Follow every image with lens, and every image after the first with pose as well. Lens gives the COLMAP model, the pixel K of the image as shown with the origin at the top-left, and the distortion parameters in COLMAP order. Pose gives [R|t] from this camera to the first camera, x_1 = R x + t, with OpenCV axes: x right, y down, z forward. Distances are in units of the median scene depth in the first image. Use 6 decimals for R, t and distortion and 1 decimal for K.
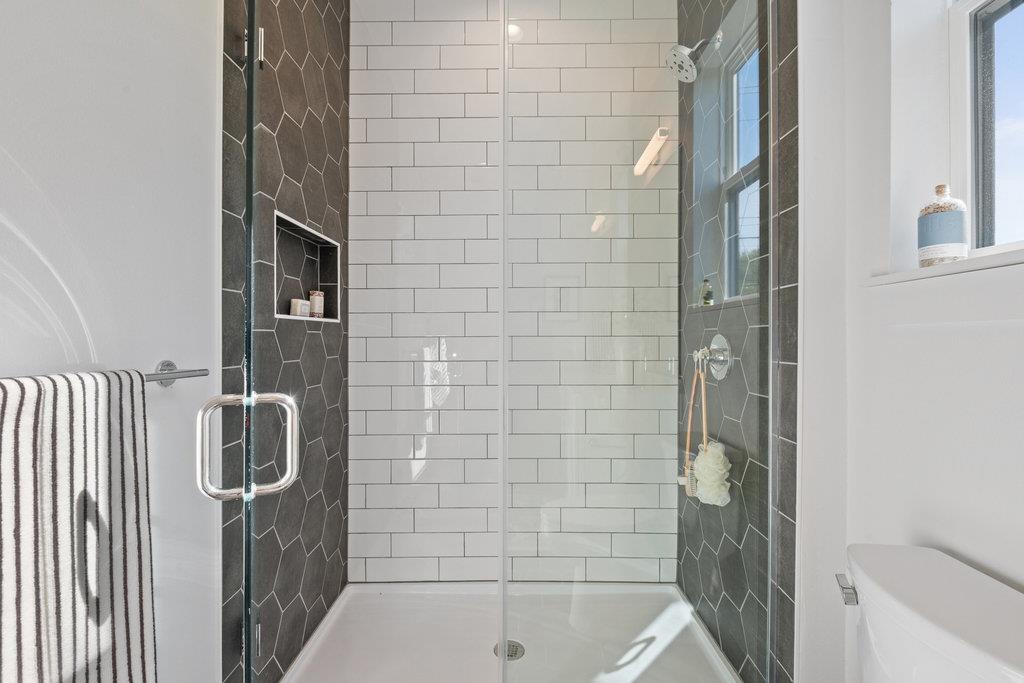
lens RADIAL K [[472.7, 0, 511.6], [0, 472.7, 341.2], [0, 0, 1]] dist [-0.002618, -0.001616]
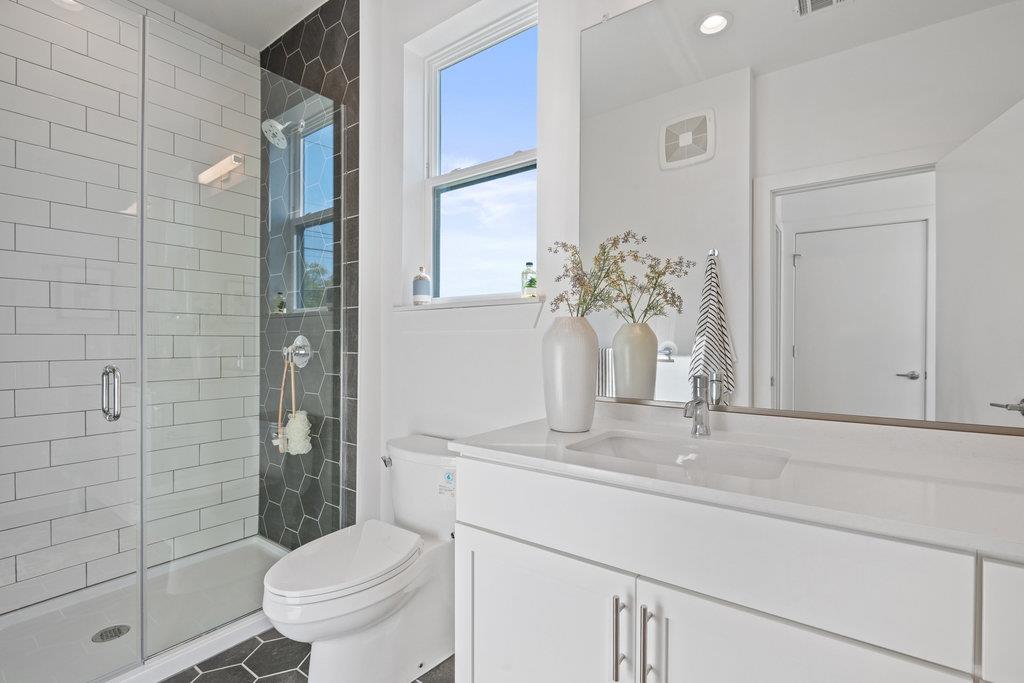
lens RADIAL K [[472.7, 0, 511.9], [0, 472.7, 341.8], [0, 0, 1]] dist [-0.002618, -0.001616]
pose [[0.587248, 0.005847, 0.809386, -0.414995], [-0.003476, 0.999983, -0.004702, 0.011246], [-0.809400, -0.000052, 0.587258, -0.421742]]
